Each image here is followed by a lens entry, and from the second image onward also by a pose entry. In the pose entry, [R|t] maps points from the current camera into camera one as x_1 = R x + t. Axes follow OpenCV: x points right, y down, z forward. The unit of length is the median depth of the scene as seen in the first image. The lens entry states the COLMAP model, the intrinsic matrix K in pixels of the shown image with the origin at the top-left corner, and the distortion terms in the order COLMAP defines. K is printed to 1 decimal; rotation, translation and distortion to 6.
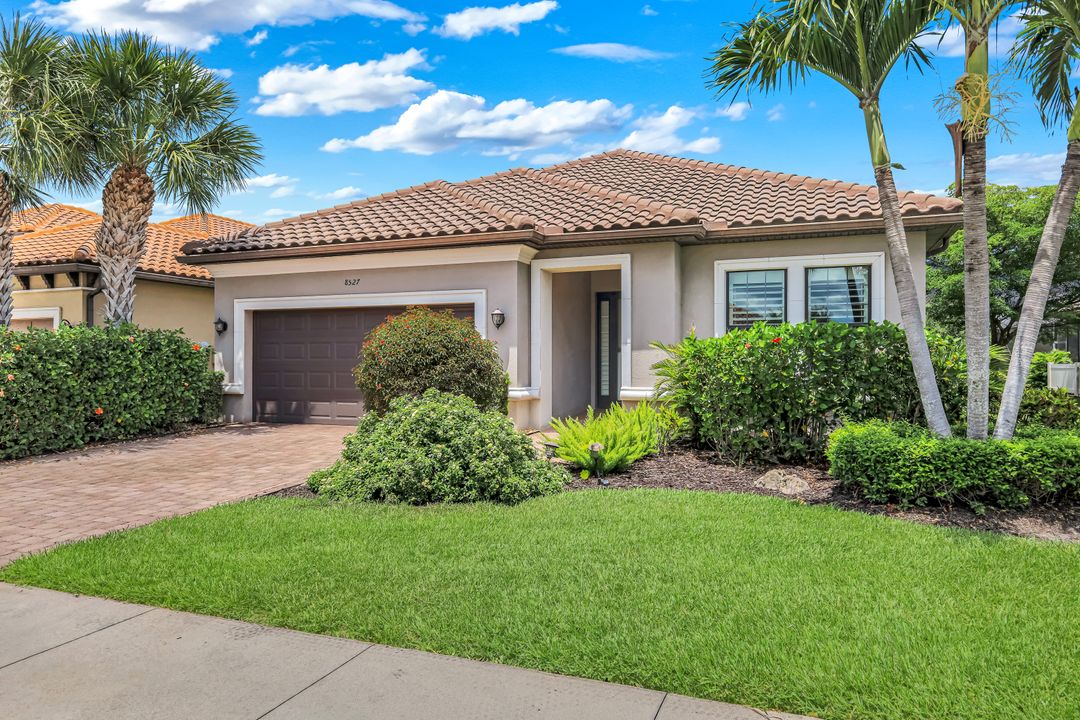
lens RADIAL K [[712.2, 0, 541.3], [0, 712.2, 360.7], [0, 0, 1]] dist [0.008082, 0.001201]
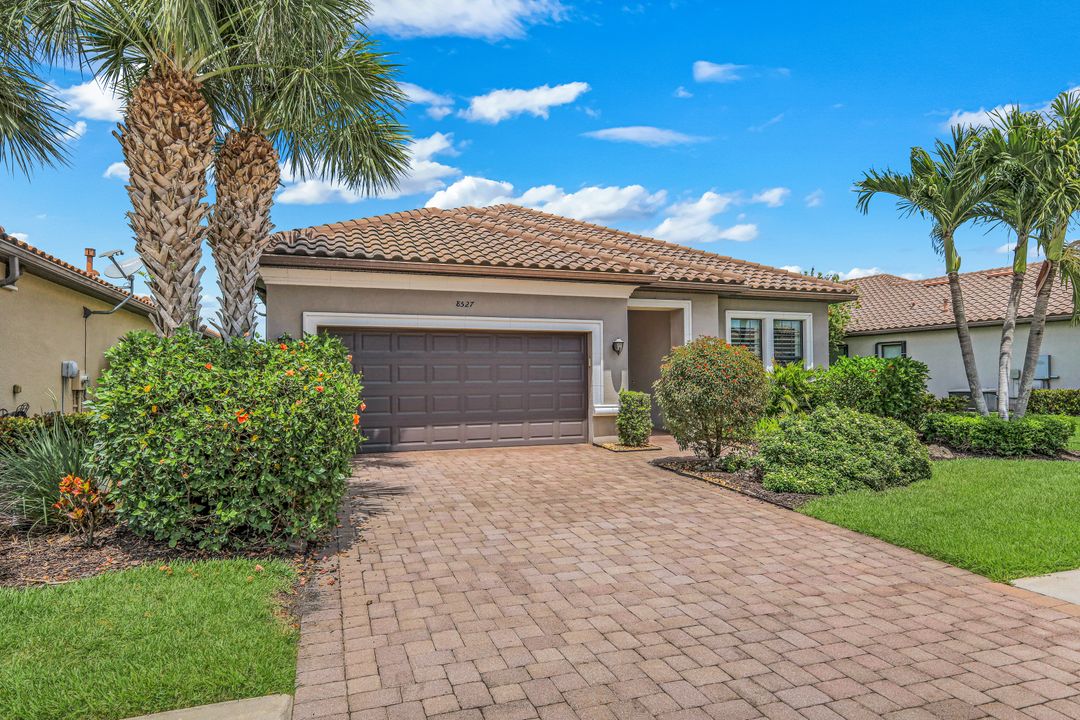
lens RADIAL K [[613.7, 0, 538.7], [0, 613.7, 366.9], [0, 0, 1]] dist [0.014744, -0.002963]
pose [[0.757007, 0.010388, 0.653324, -0.794394], [0.007595, 0.999666, -0.024695, -0.000721], [-0.653362, 0.023656, 0.756676, 0.306871]]
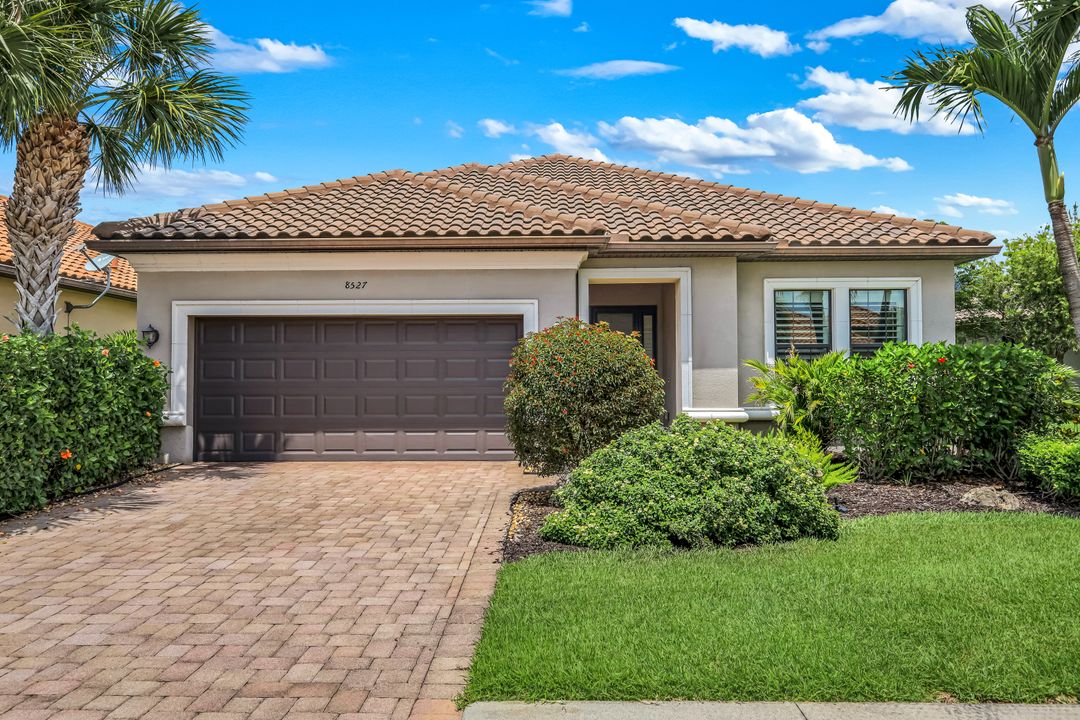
lens RADIAL K [[764.4, 0, 538.6], [0, 764.4, 356.9], [0, 0, 1]] dist [0.005651, 0.004360]
pose [[0.937028, 0.007921, 0.349164, -0.398853], [0.002626, 0.999555, -0.029723, -0.001359], [-0.349244, 0.028768, 0.936590, 0.114409]]
